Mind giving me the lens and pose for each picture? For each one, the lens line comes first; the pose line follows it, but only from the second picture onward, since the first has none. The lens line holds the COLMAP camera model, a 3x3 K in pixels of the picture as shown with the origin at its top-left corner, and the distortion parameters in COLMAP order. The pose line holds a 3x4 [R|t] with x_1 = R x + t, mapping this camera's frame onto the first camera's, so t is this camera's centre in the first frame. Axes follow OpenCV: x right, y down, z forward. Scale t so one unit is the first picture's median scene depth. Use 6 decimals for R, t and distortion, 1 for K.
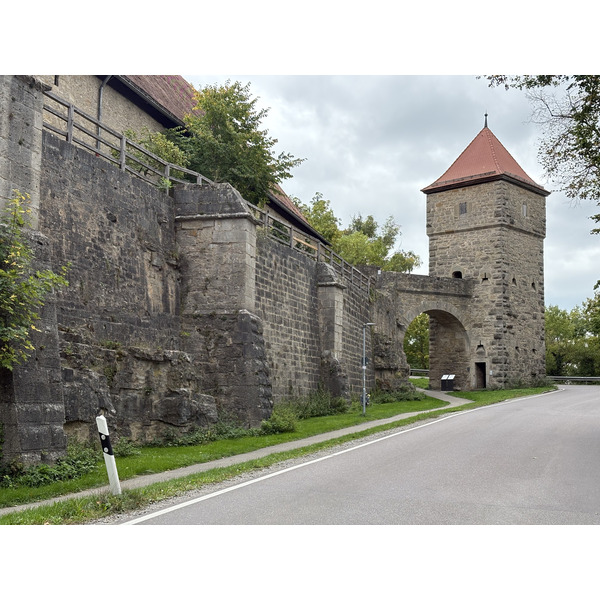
lens RADIAL K [[877.8, 0, 302.1], [0, 877.8, 300.2], [0, 0, 1]] dist [0.101104, 0.000000]
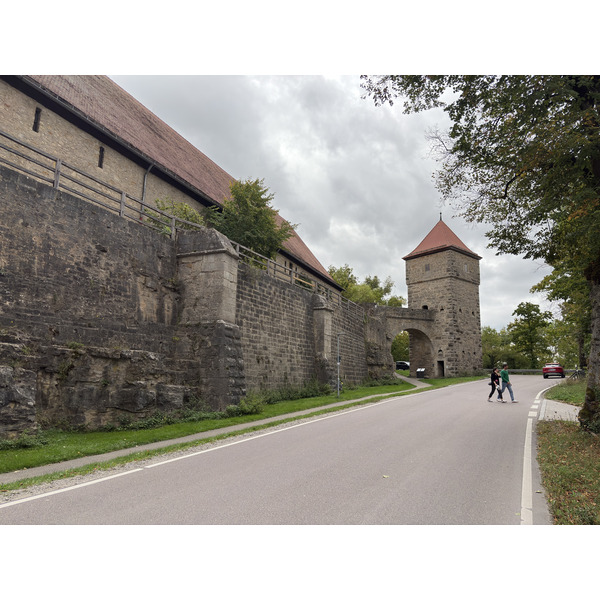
lens RADIAL K [[452.6, 0, 295.5], [0, 452.6, 302.5], [0, 0, 1]] dist [0.039668, -0.019059]
pose [[0.990632, -0.019593, -0.135149, 0.121629], [0.011677, 0.998183, -0.059120, 0.022776], [0.136061, 0.056988, 0.989060, 0.291026]]
